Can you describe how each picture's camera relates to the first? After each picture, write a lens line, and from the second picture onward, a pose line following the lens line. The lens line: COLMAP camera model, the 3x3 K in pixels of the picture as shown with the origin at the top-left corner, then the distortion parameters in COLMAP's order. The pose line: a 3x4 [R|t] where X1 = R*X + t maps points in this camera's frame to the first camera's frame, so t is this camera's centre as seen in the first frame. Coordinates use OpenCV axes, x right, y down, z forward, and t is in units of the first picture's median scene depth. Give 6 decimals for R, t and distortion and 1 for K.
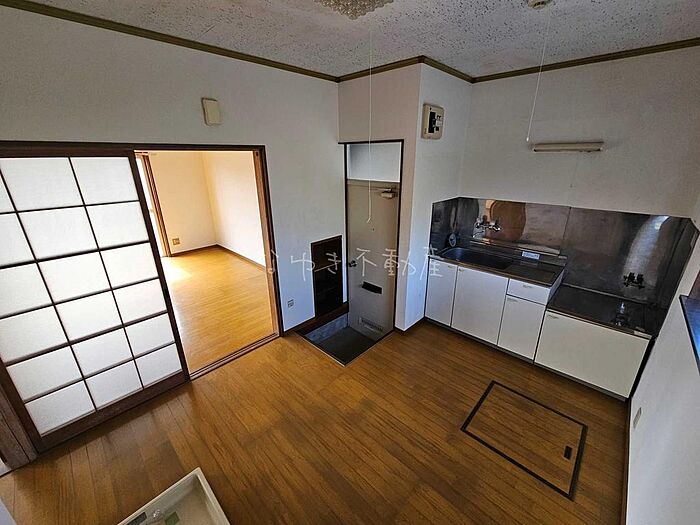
lens RADIAL K [[287.7, 0, 355.2], [0, 287.7, 260.3], [0, 0, 1]] dist [0.000296, 0.000032]
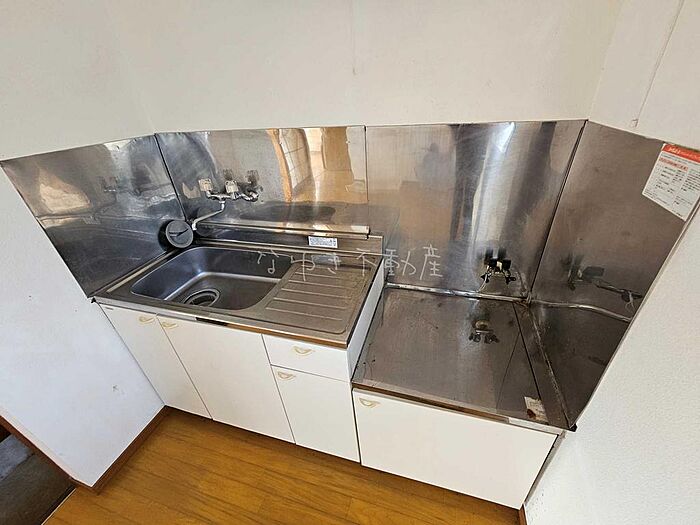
lens RADIAL K [[287.7, 0, 355.2], [0, 287.7, 260.3], [0, 0, 1]] dist [0.000296, 0.000032]
pose [[0.889551, -0.276464, 0.363686, 0.524118], [0.211348, 0.954828, 0.208891, -0.087459], [-0.405008, -0.108955, 0.907798, 0.589643]]
